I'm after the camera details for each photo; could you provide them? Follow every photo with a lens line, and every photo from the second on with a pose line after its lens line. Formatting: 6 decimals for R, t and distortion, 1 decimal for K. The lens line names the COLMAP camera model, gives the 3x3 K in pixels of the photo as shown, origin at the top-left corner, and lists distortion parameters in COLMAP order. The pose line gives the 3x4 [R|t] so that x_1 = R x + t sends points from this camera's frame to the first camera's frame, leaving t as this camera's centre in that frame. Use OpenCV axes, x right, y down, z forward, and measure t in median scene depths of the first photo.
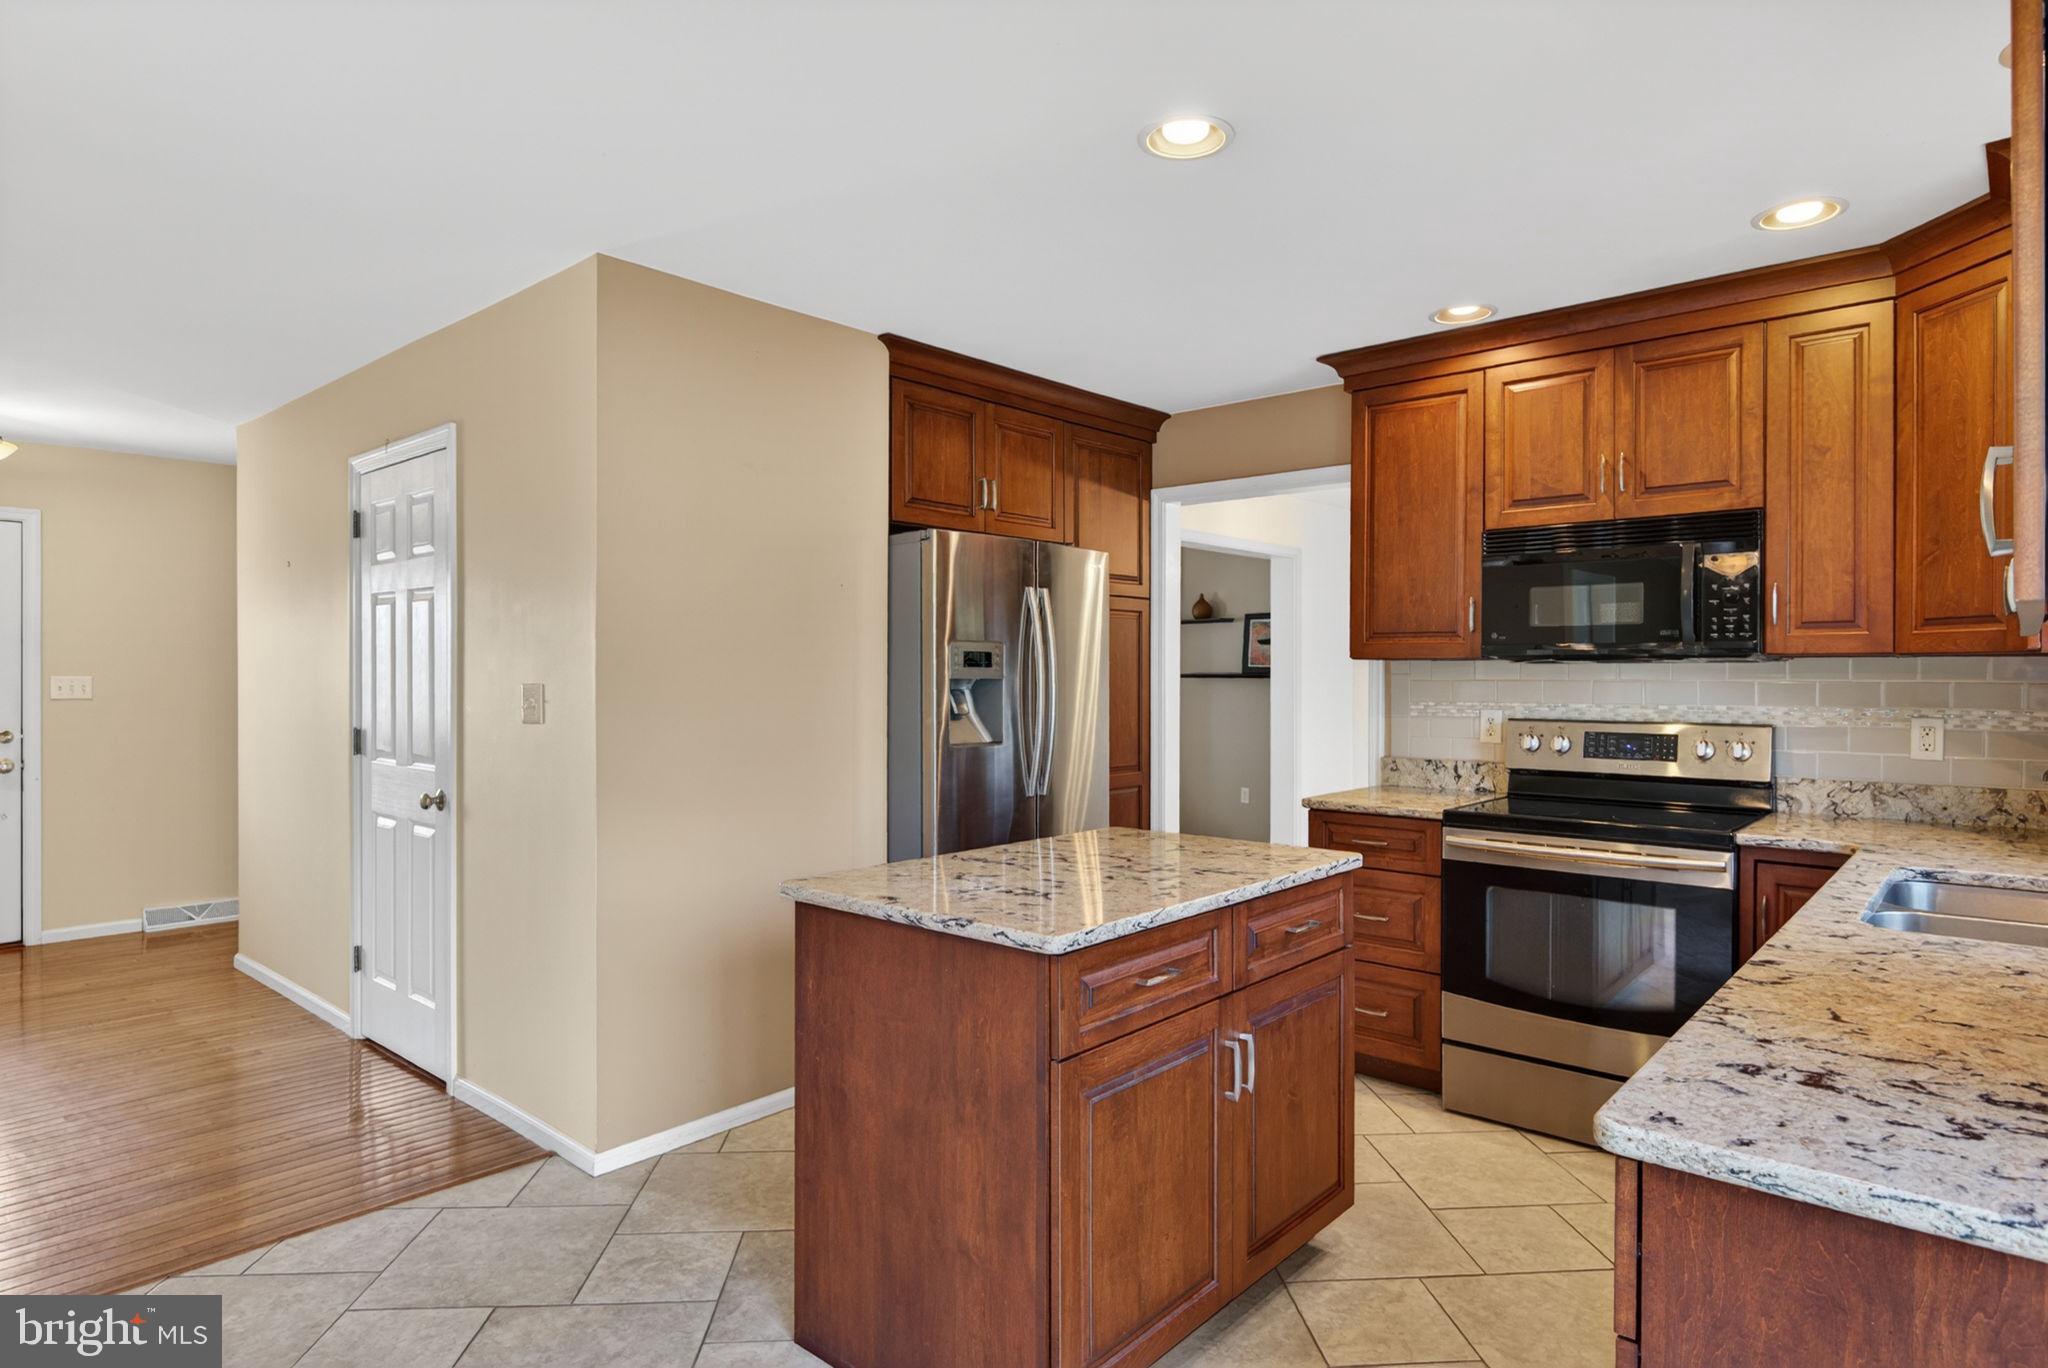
lens RADIAL K [[1137.0, 0, 1029.4], [0, 1137.0, 686.3], [0, 0, 1]] dist [-0.004175, -0.001260]
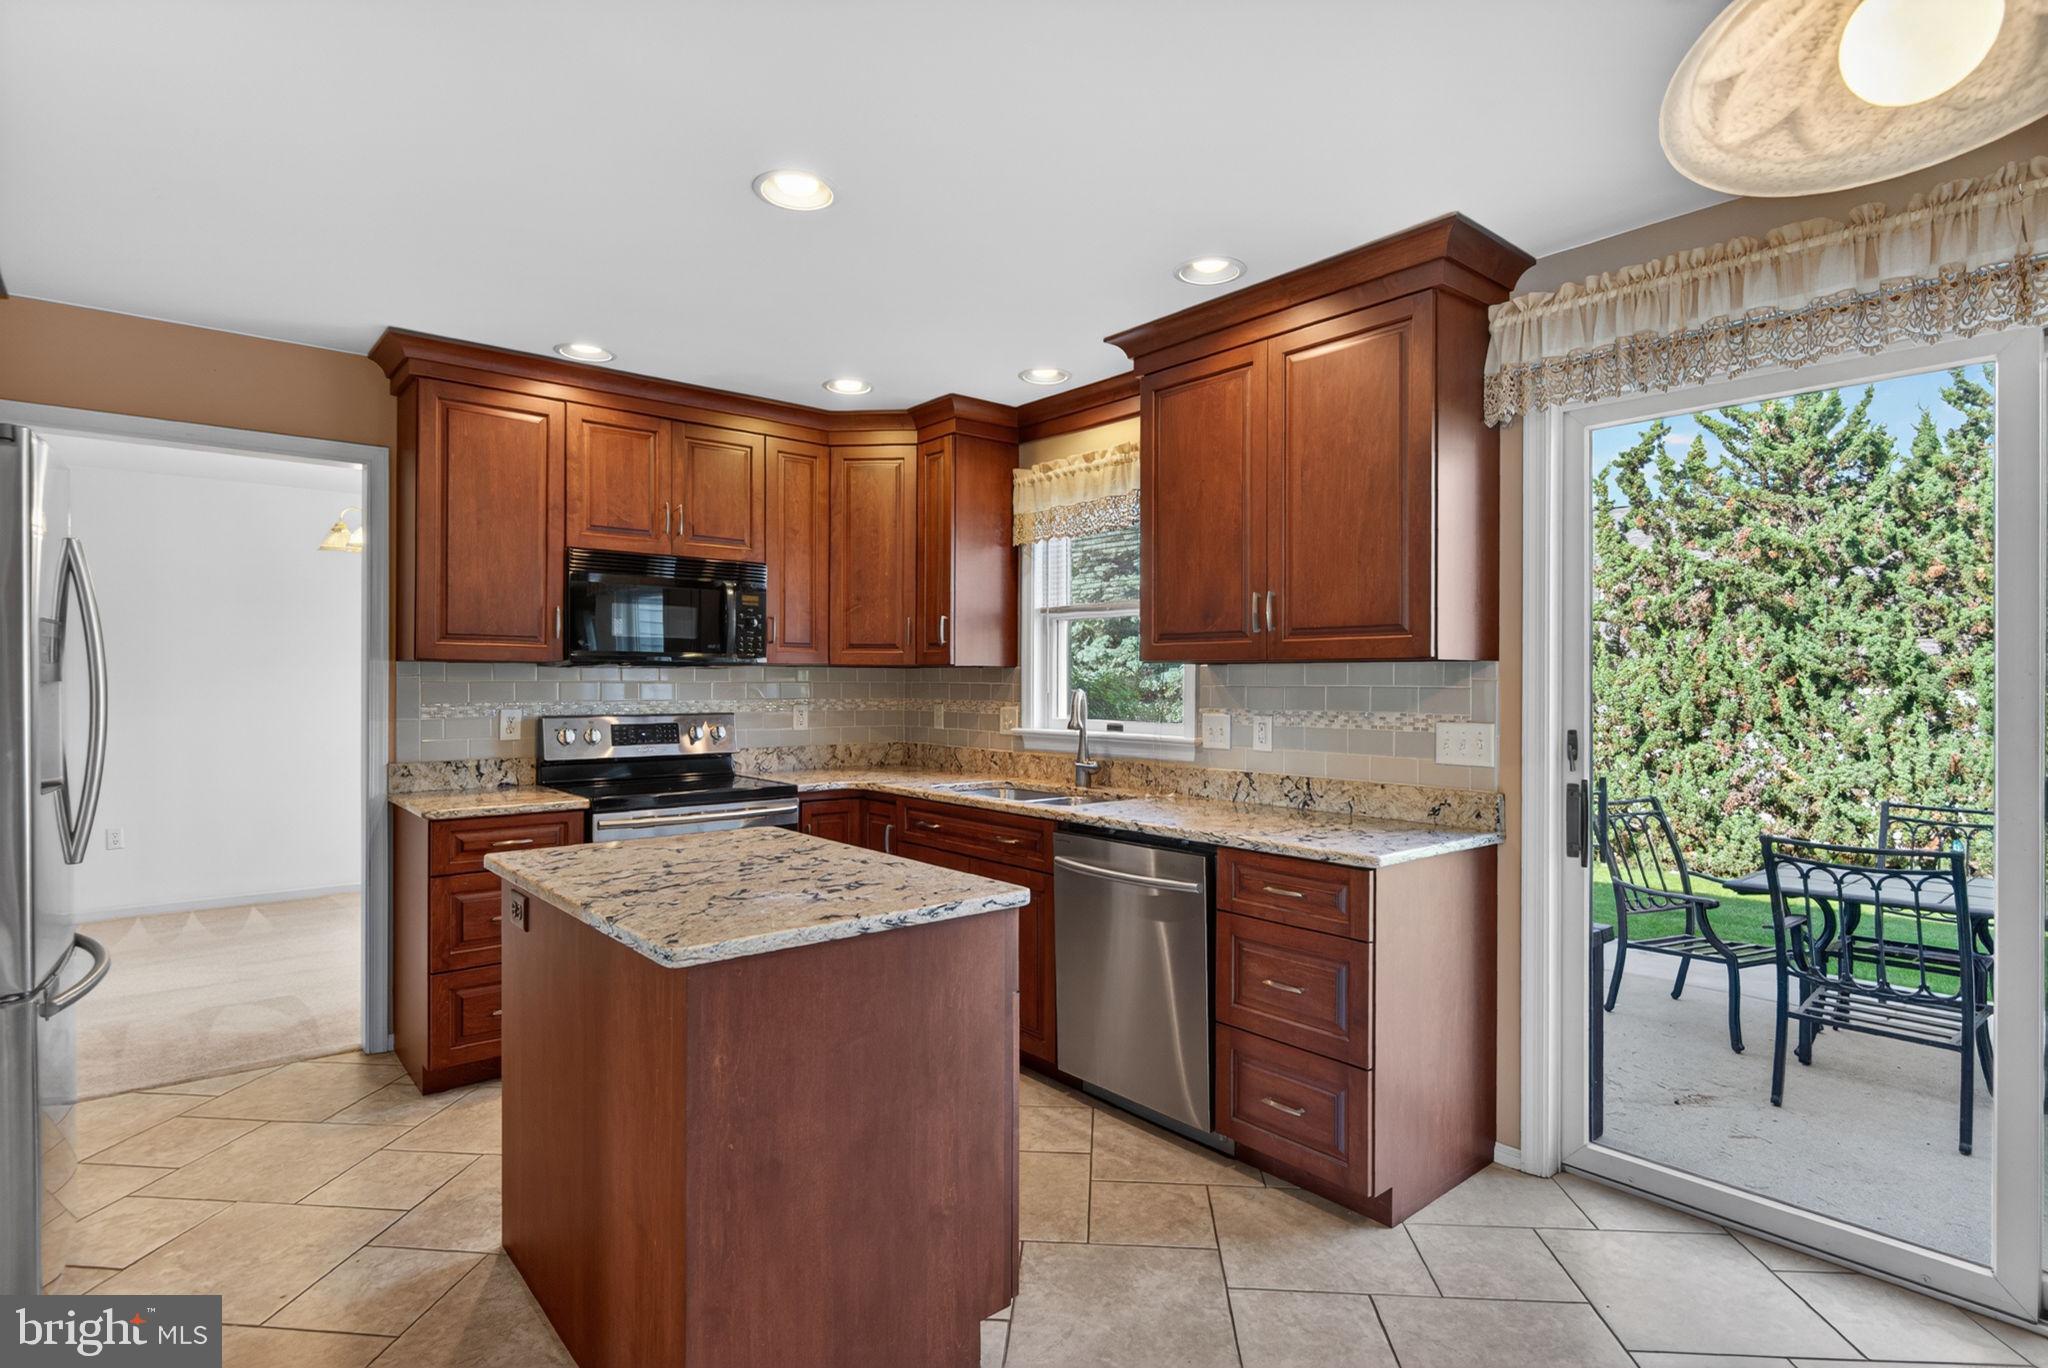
lens RADIAL K [[1017.3, 0, 1030.0], [0, 1017.3, 690.6], [0, 0, 1]] dist [0.000571, -0.000475]
pose [[0.147839, -0.010287, 0.988958, -0.560510], [0.007611, 0.999928, 0.009264, -0.002699], [-0.988982, 0.006157, 0.147907, 0.437963]]
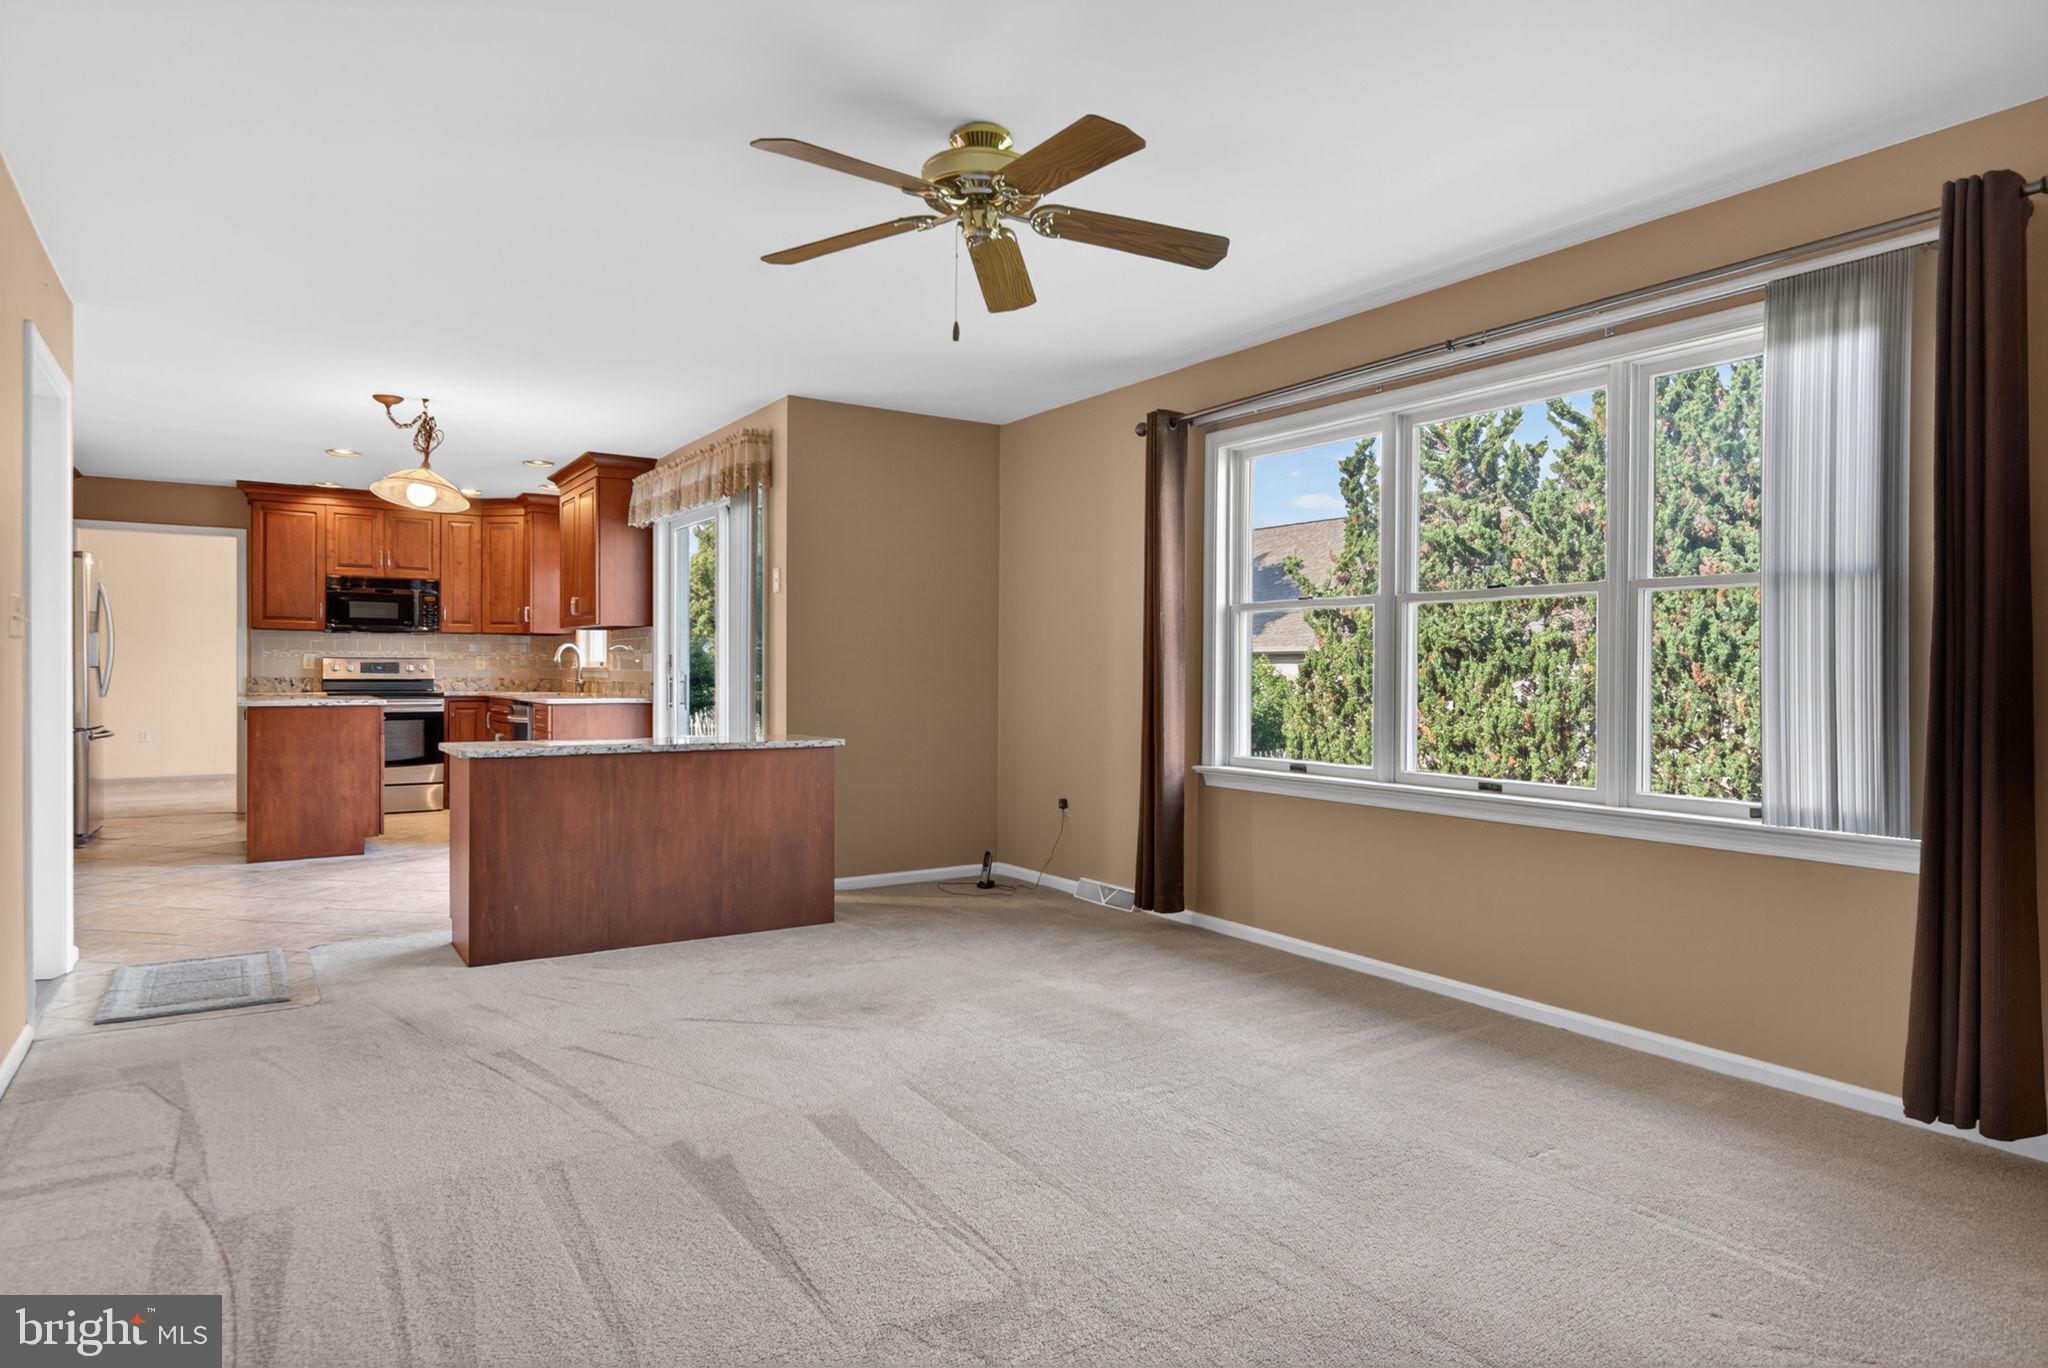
lens RADIAL K [[1137.0, 0, 1029.4], [0, 1137.0, 686.3], [0, 0, 1]] dist [-0.004175, -0.001260]
pose [[0.245888, -0.015955, 0.969167, -1.621780], [0.004618, 0.999872, 0.015289, 0.066580], [-0.969287, 0.000717, 0.245930, -1.043319]]
